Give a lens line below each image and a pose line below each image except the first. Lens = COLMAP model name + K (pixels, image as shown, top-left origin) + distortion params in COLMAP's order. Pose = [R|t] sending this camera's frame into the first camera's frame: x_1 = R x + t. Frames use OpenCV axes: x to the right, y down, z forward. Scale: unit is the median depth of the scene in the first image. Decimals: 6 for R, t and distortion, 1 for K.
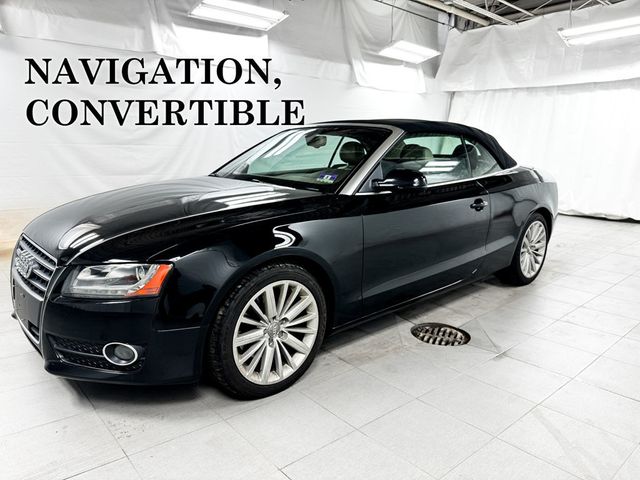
lens RADIAL K [[463.9, 0, 325.4], [0, 463.9, 241.2], [0, 0, 1]] dist [-0.008335, -0.005394]
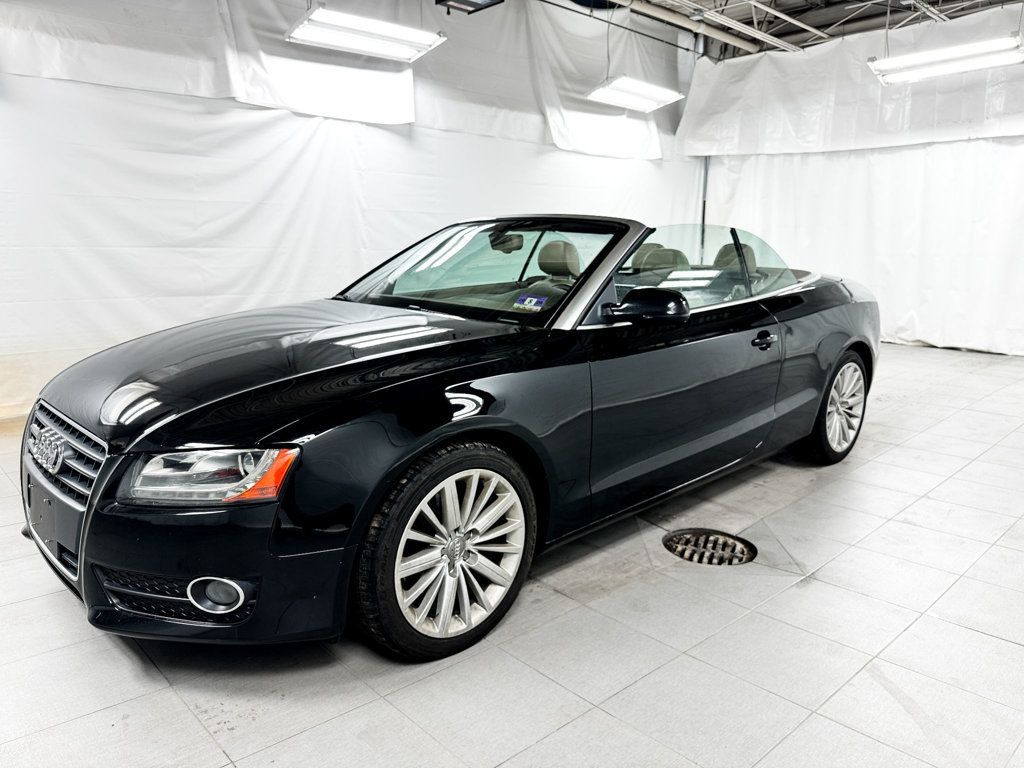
lens RADIAL K [[742.3, 0, 520.6], [0, 742.3, 385.9], [0, 0, 1]] dist [-0.008335, -0.005394]
pose [[0.999412, -0.015182, 0.030755, -0.040983], [0.015493, 0.999831, -0.009880, -0.013366], [-0.030600, 0.010350, 0.999478, -0.003034]]
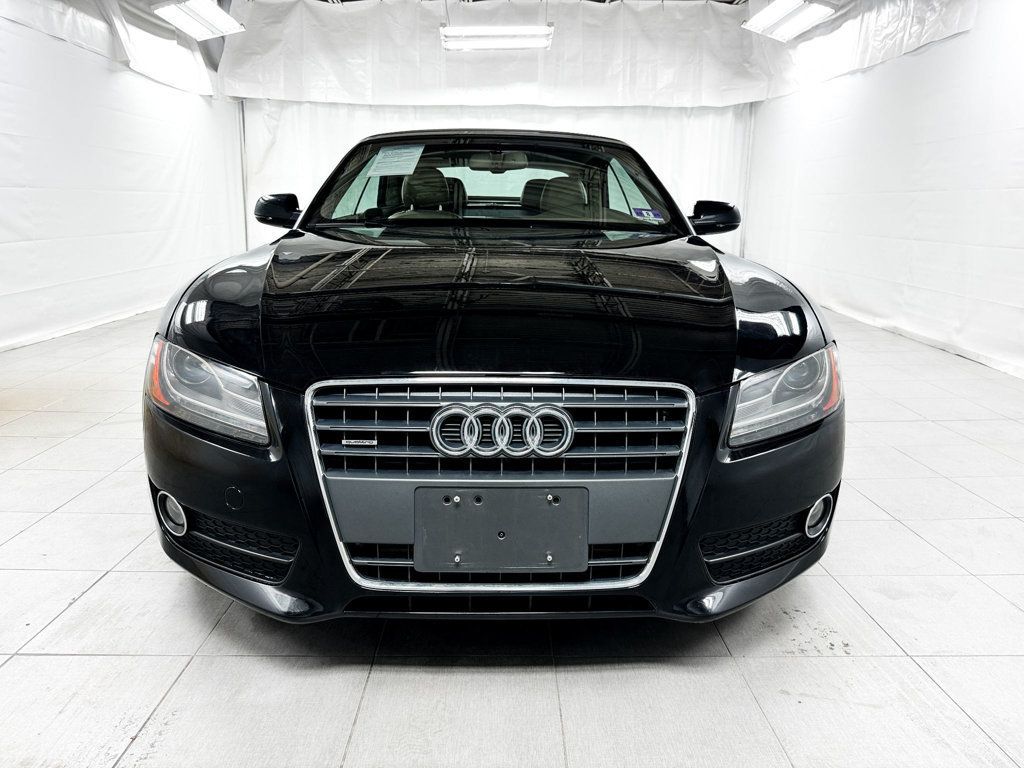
lens RADIAL K [[739.8, 0, 512.0], [0, 739.8, 384.0], [0, 0, 1]] dist [-0.024223, -0.004011]
pose [[0.651947, -0.177279, 0.737250, -1.005415], [0.147332, 0.983372, 0.106176, -0.050245], [-0.743813, 0.039399, 0.667225, 0.515908]]
